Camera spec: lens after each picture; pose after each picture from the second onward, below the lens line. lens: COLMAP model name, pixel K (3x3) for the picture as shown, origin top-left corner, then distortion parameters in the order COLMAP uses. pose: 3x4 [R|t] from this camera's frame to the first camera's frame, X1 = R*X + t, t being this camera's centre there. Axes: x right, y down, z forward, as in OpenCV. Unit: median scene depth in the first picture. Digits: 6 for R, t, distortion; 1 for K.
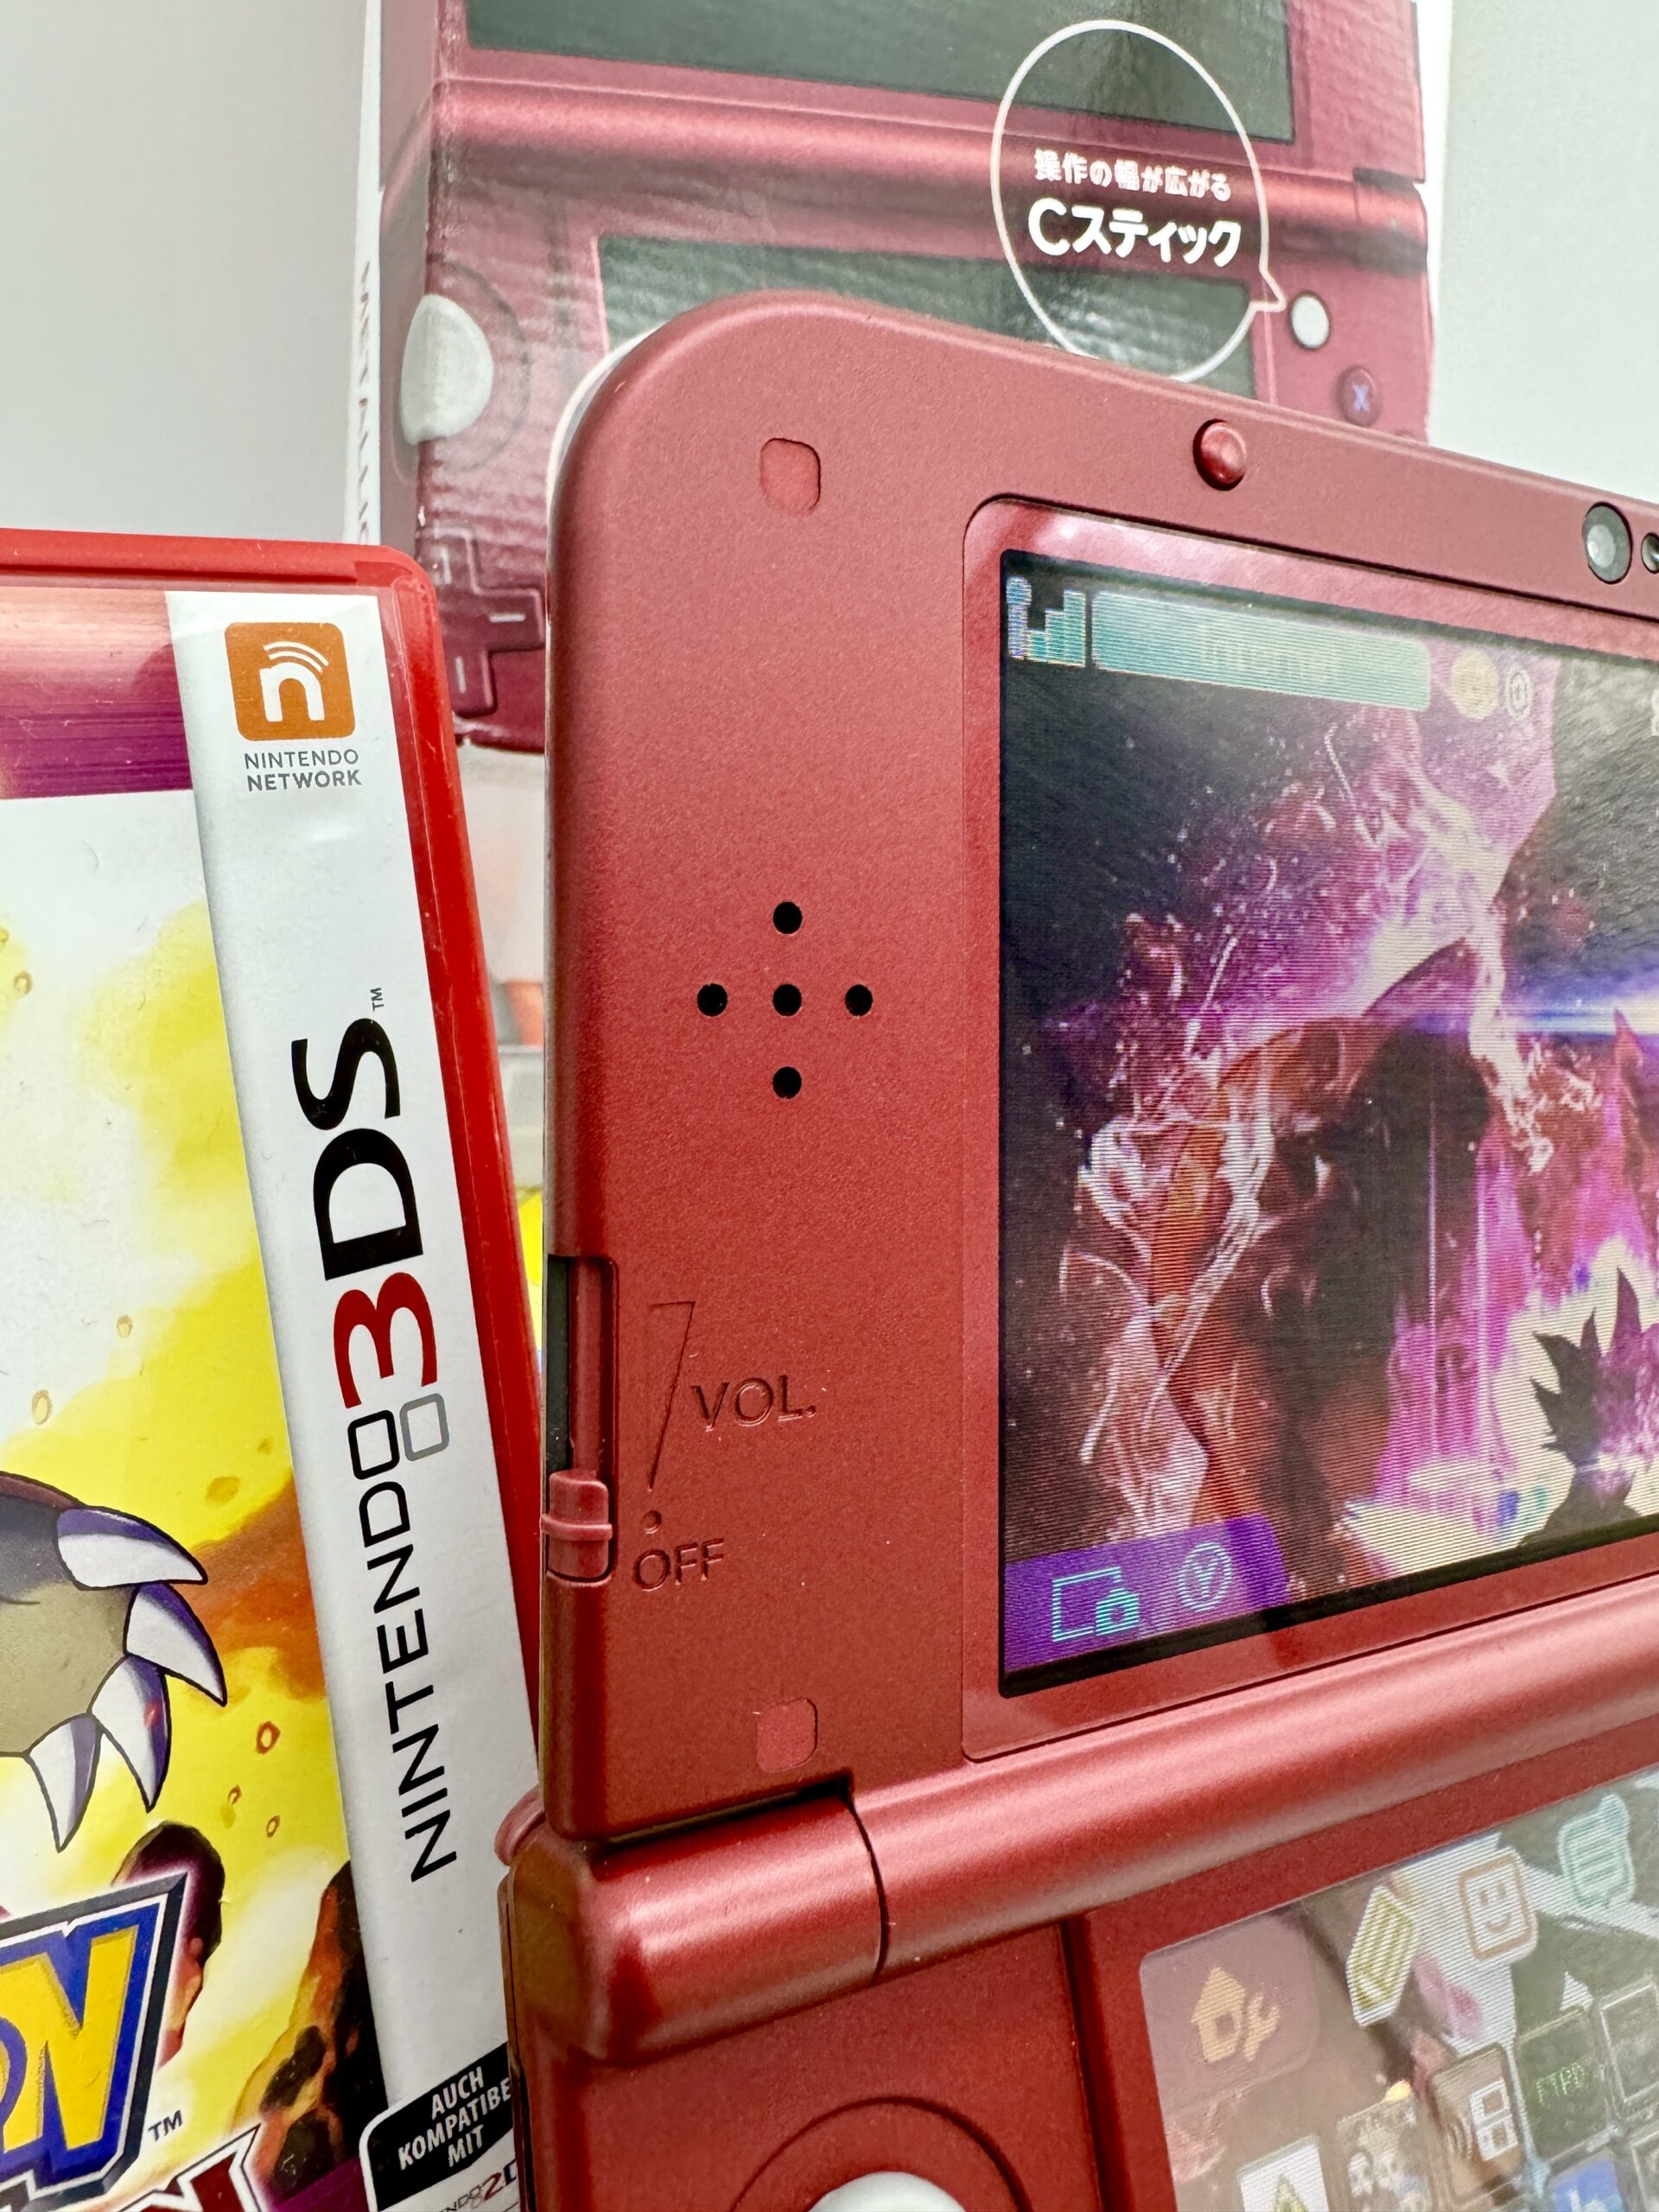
lens RADIAL K [[1555.1, 0, 834.4], [0, 1555.1, 985.4], [0, 0, 1]] dist [-0.008215, 0.003351]
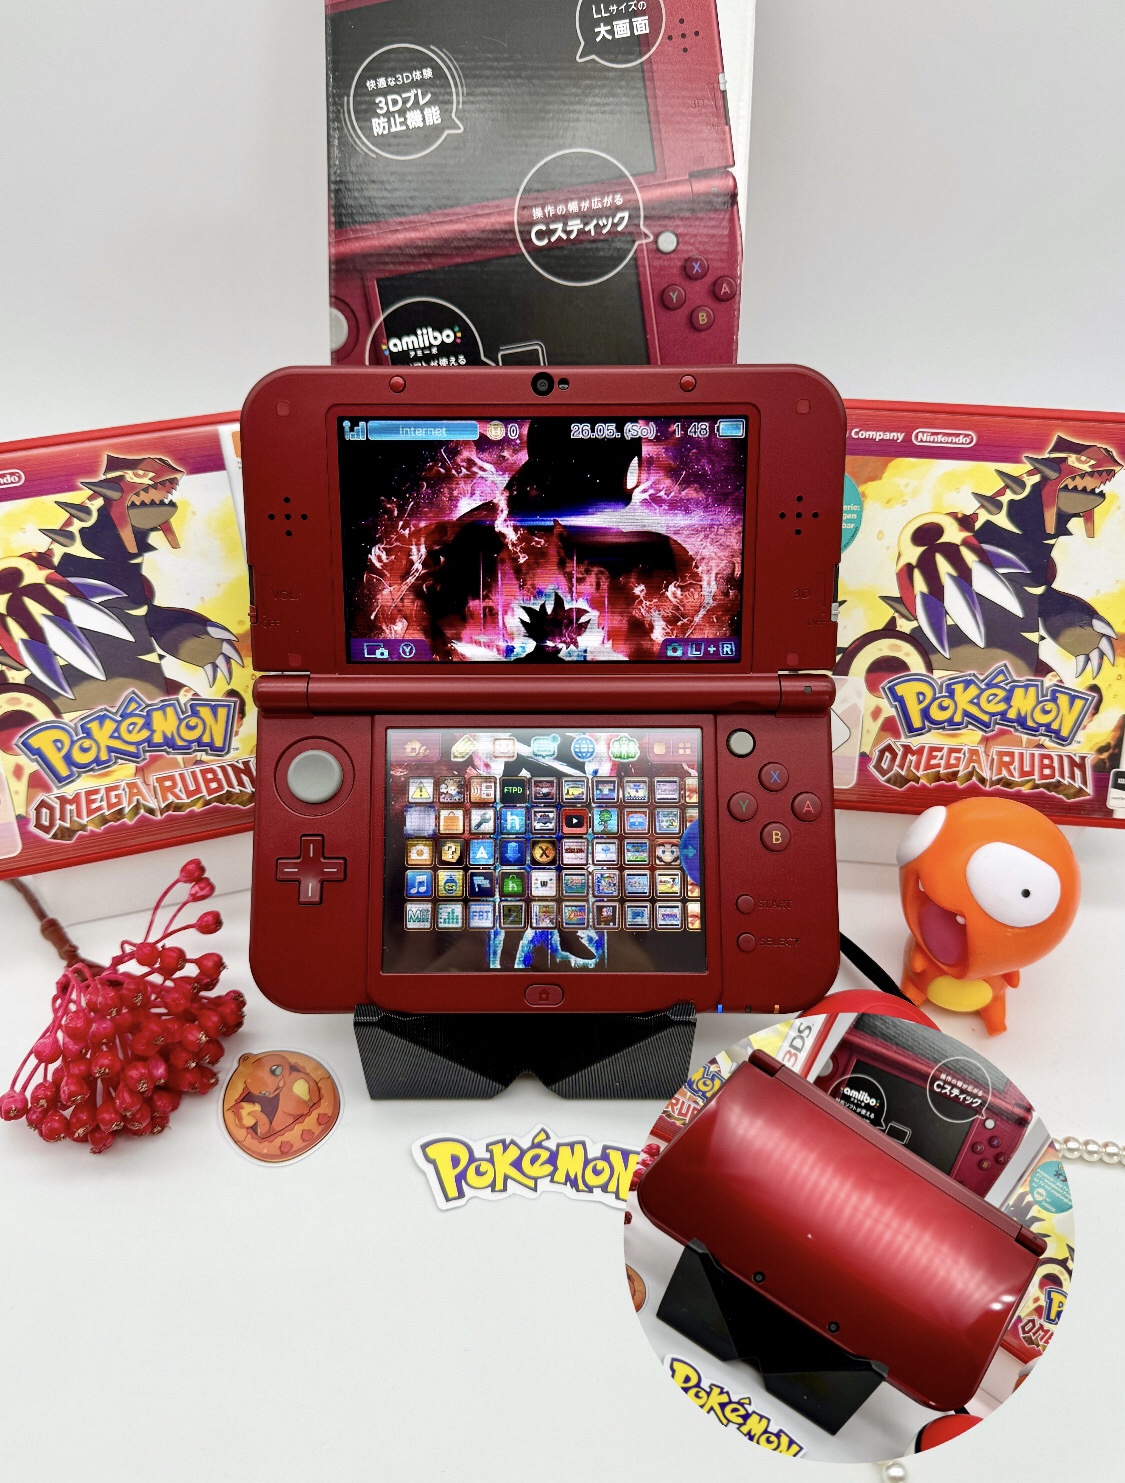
lens RADIAL K [[1086.3, 0, 557.6], [0, 1086.3, 702.3], [0, 0, 1]] dist [0.172200, -0.445127]
pose [[0.878726, 0.071452, -0.471948, 1.904713], [0.011291, 0.985345, 0.170201, 0.004131], [0.477193, -0.154888, 0.865042, -1.367799]]
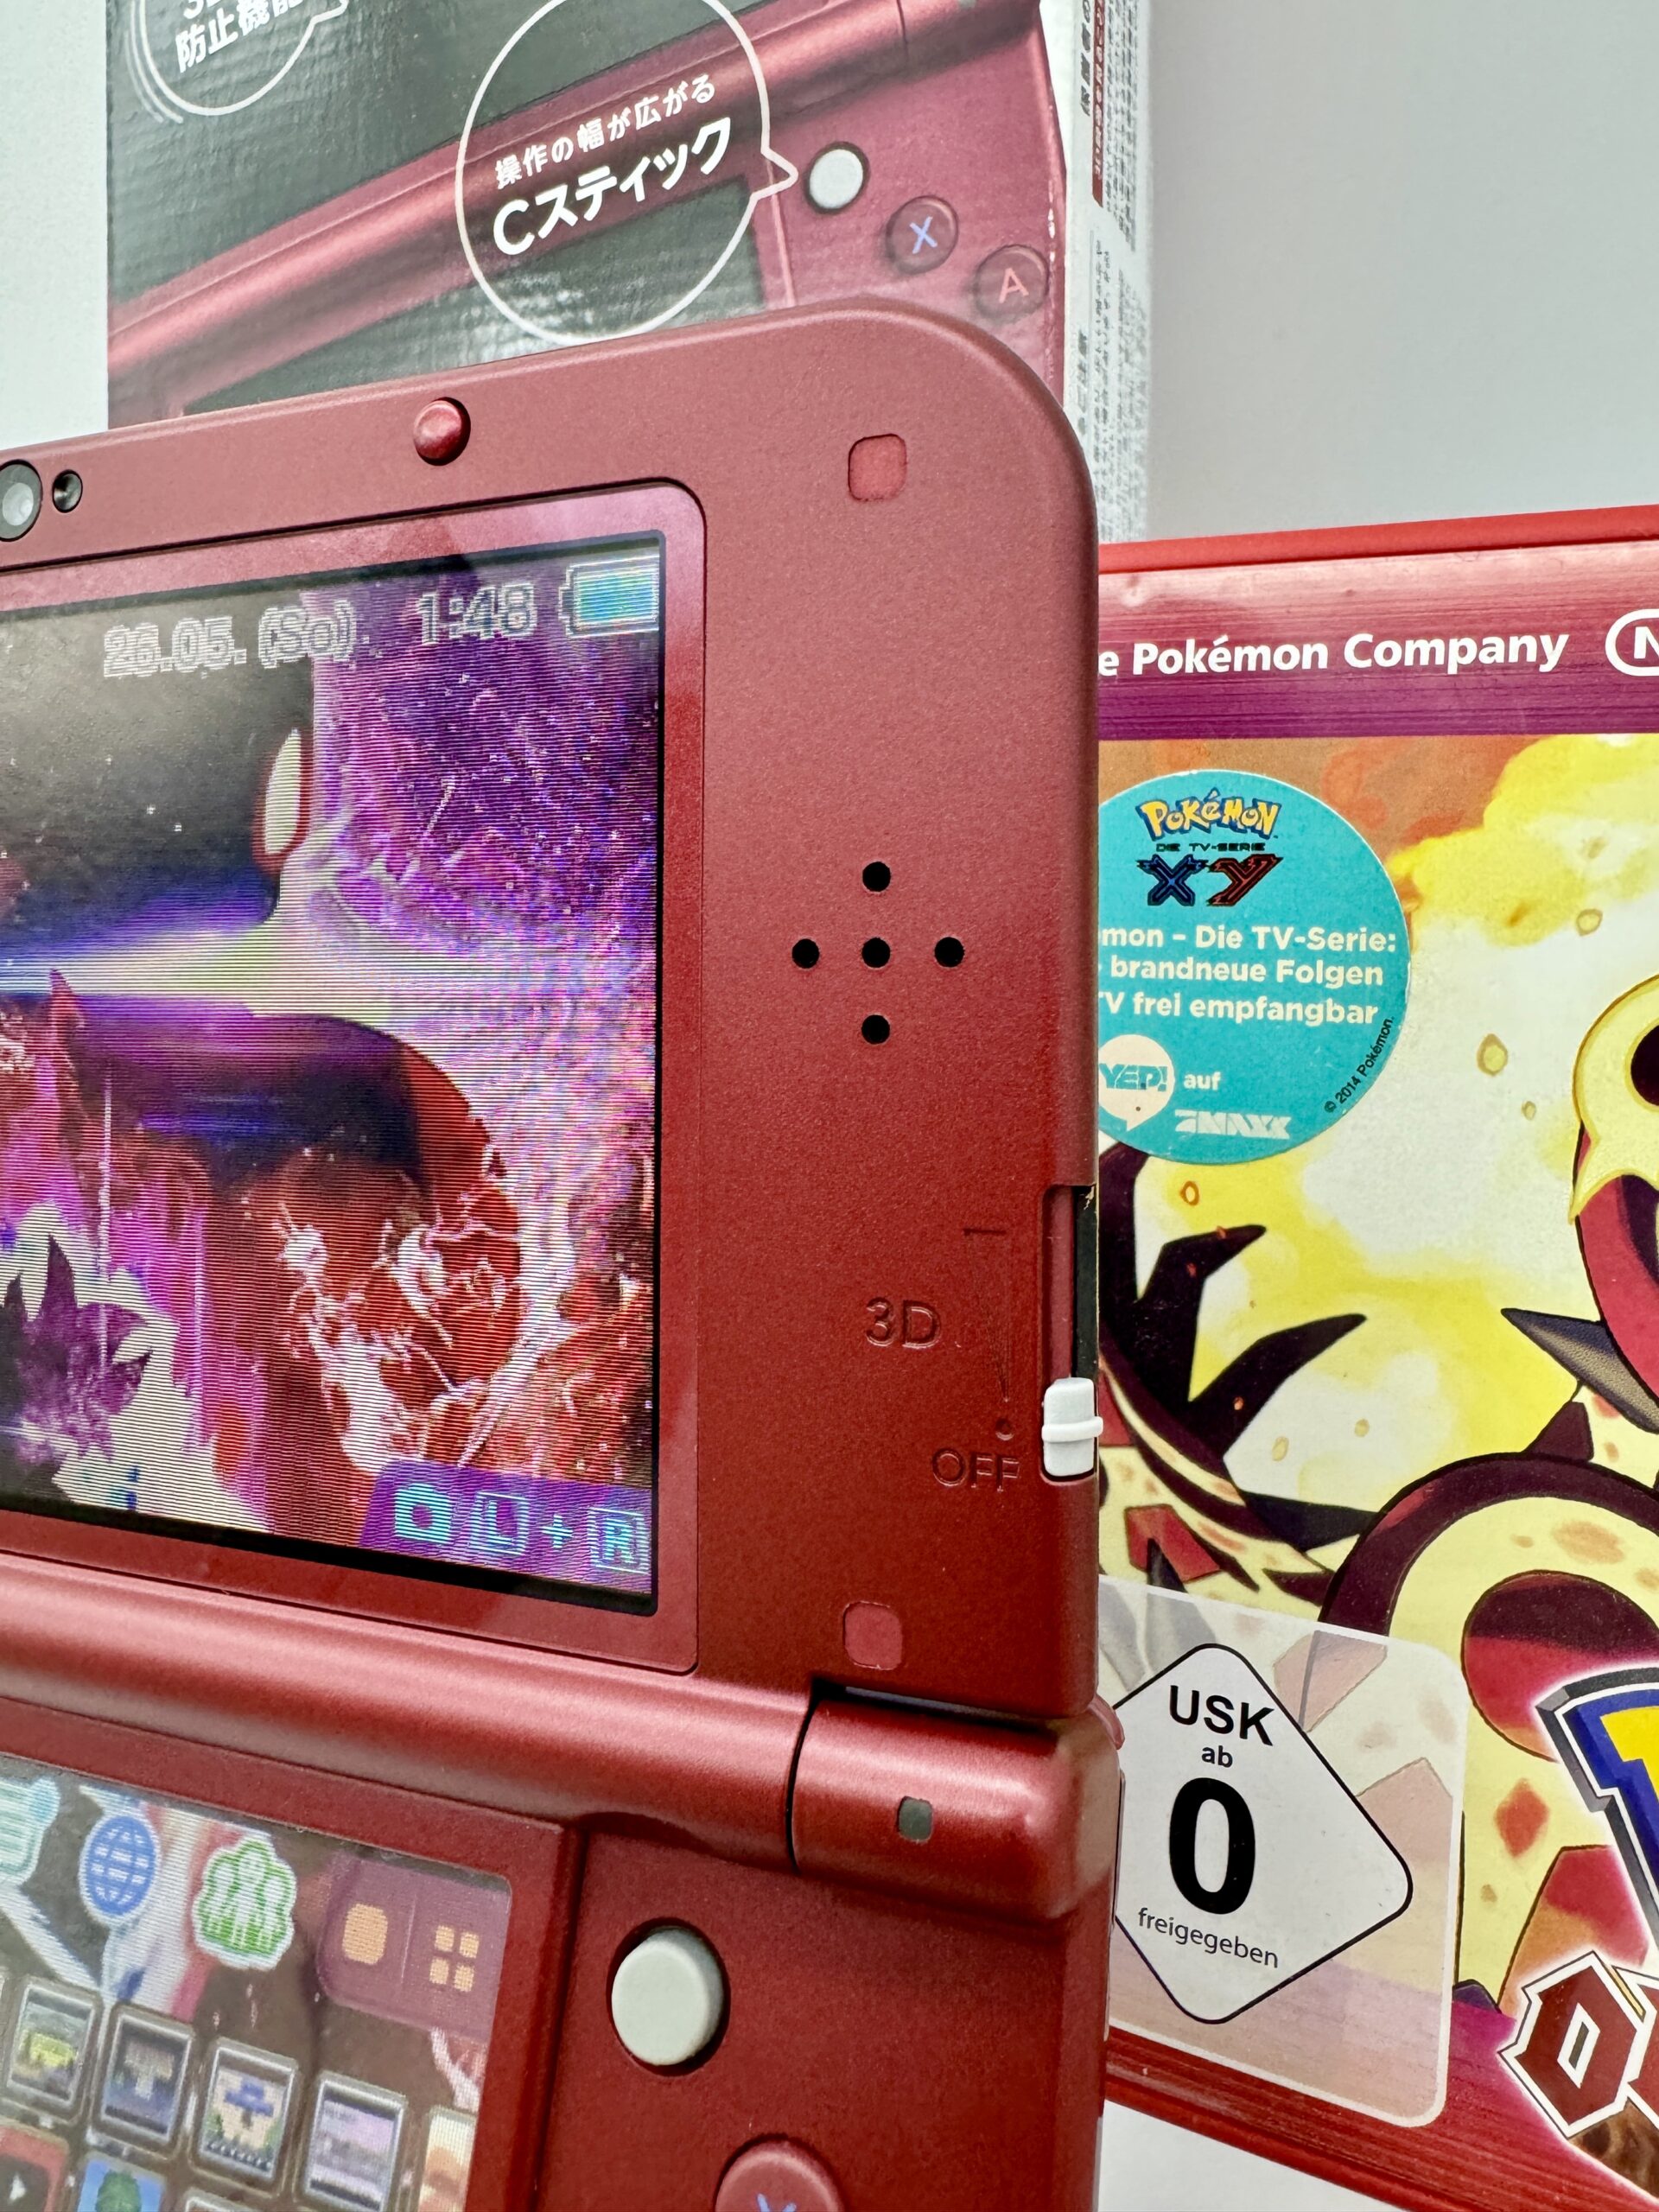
lens RADIAL K [[1555.1, 0, 834.4], [0, 1555.1, 985.4], [0, 0, 1]] dist [-0.008215, 0.003351]
pose [[0.638909, -0.016488, -0.769106, 1.723605], [0.007294, 0.999855, -0.015375, 0.048405], [0.769248, 0.004213, 0.638937, 0.830720]]
